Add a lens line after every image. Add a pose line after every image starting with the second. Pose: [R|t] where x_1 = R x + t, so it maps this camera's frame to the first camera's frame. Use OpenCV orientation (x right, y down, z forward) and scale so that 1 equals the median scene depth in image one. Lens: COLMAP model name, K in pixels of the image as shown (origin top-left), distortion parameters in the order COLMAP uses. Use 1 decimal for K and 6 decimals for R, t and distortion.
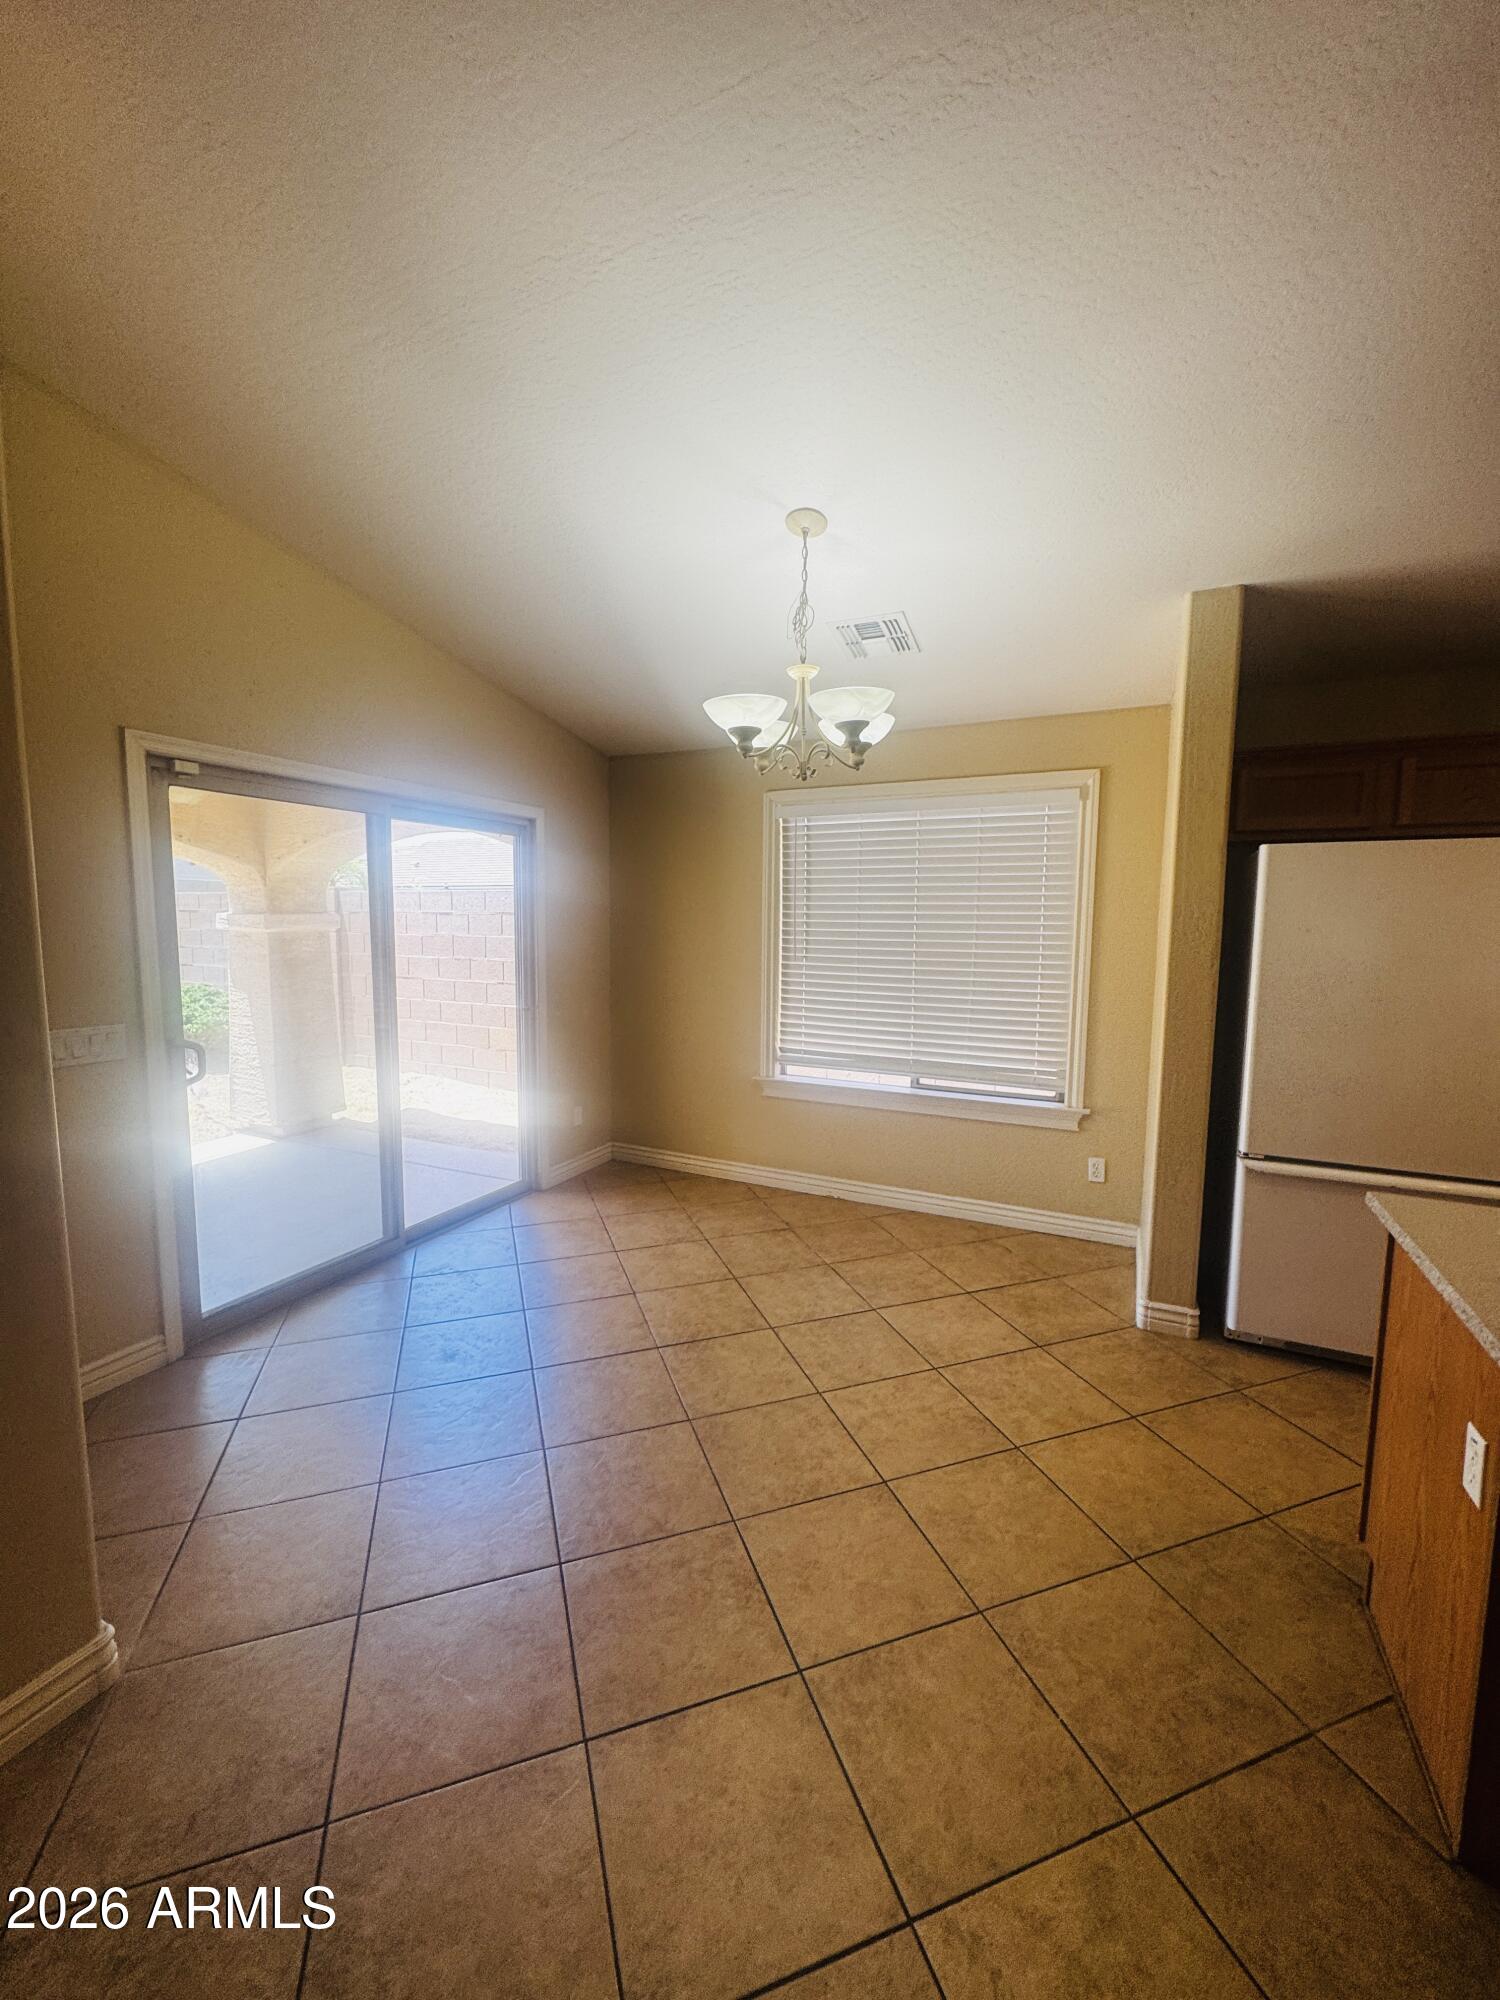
lens RADIAL K [[796.8, 0, 750.0], [0, 796.8, 1000.0], [0, 0, 1]] dist [-0.001824, 0.000322]
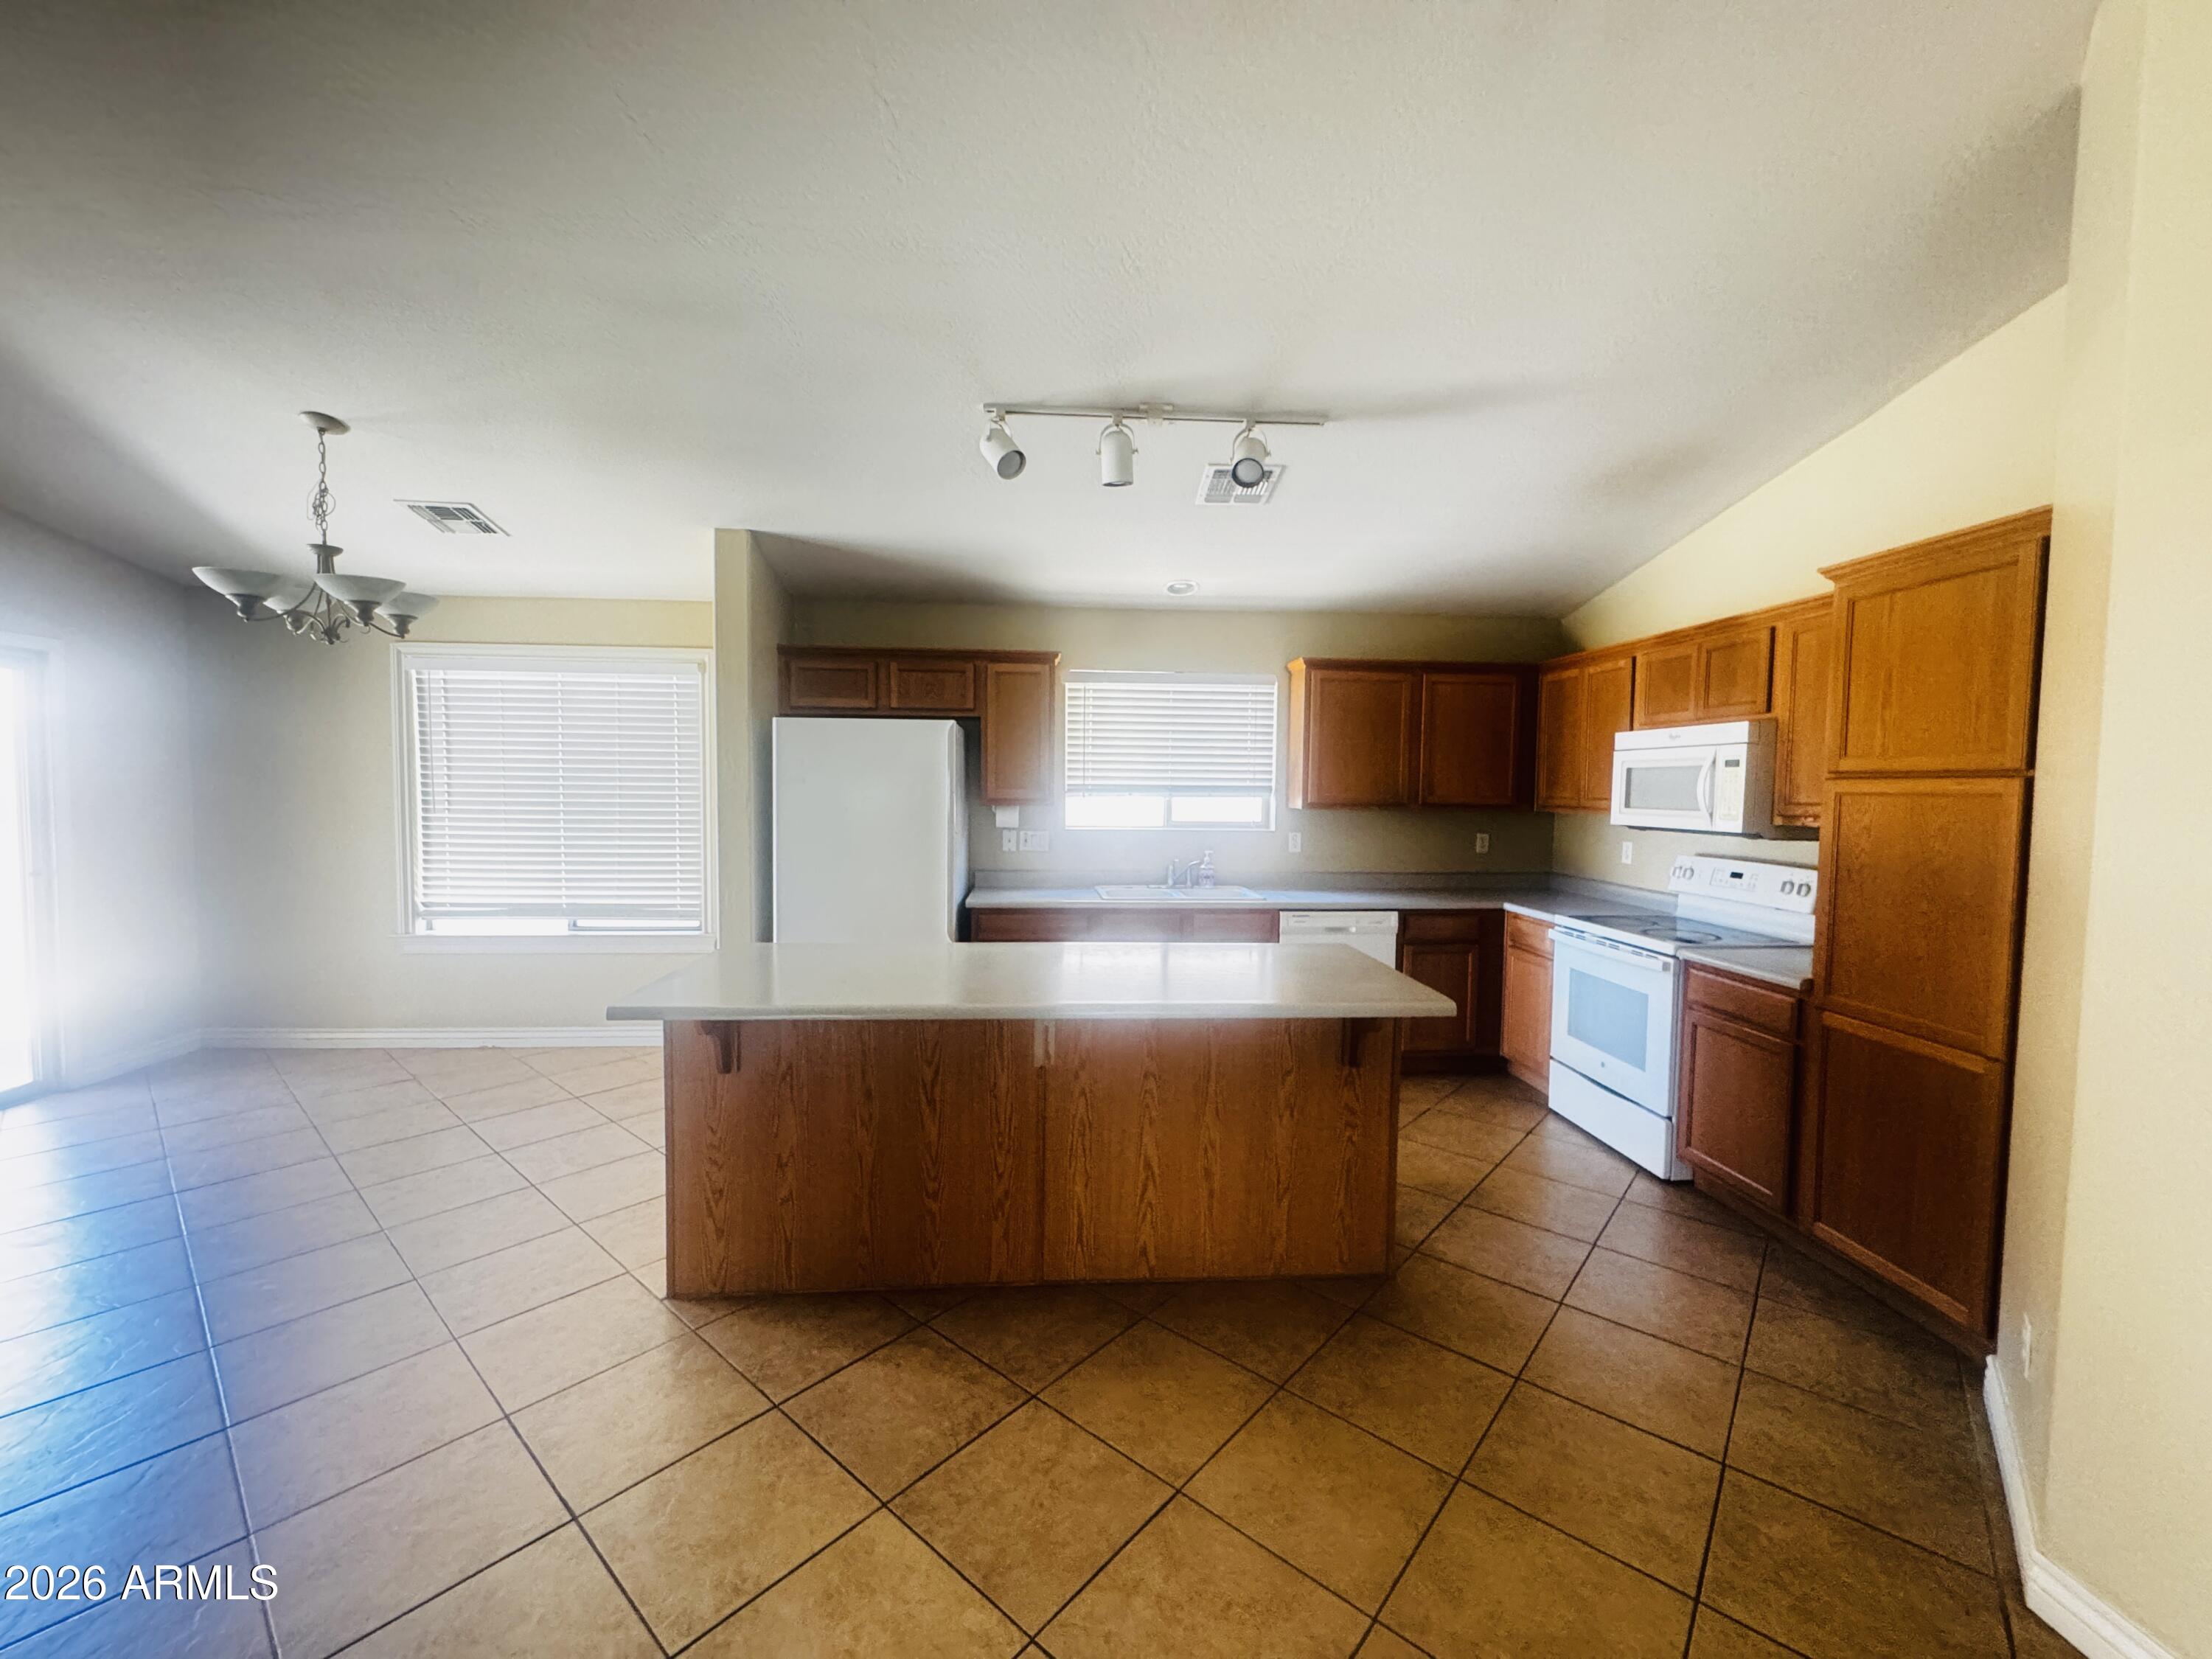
lens RADIAL K [[881.2, 0, 1107.5], [0, 881.2, 831.1], [0, 0, 1]] dist [-0.001824, 0.000322]
pose [[0.866106, -0.023708, 0.499298, 0.358080], [0.045579, 0.998459, -0.031653, 0.070934], [-0.497778, 0.050172, 0.865852, -0.561910]]
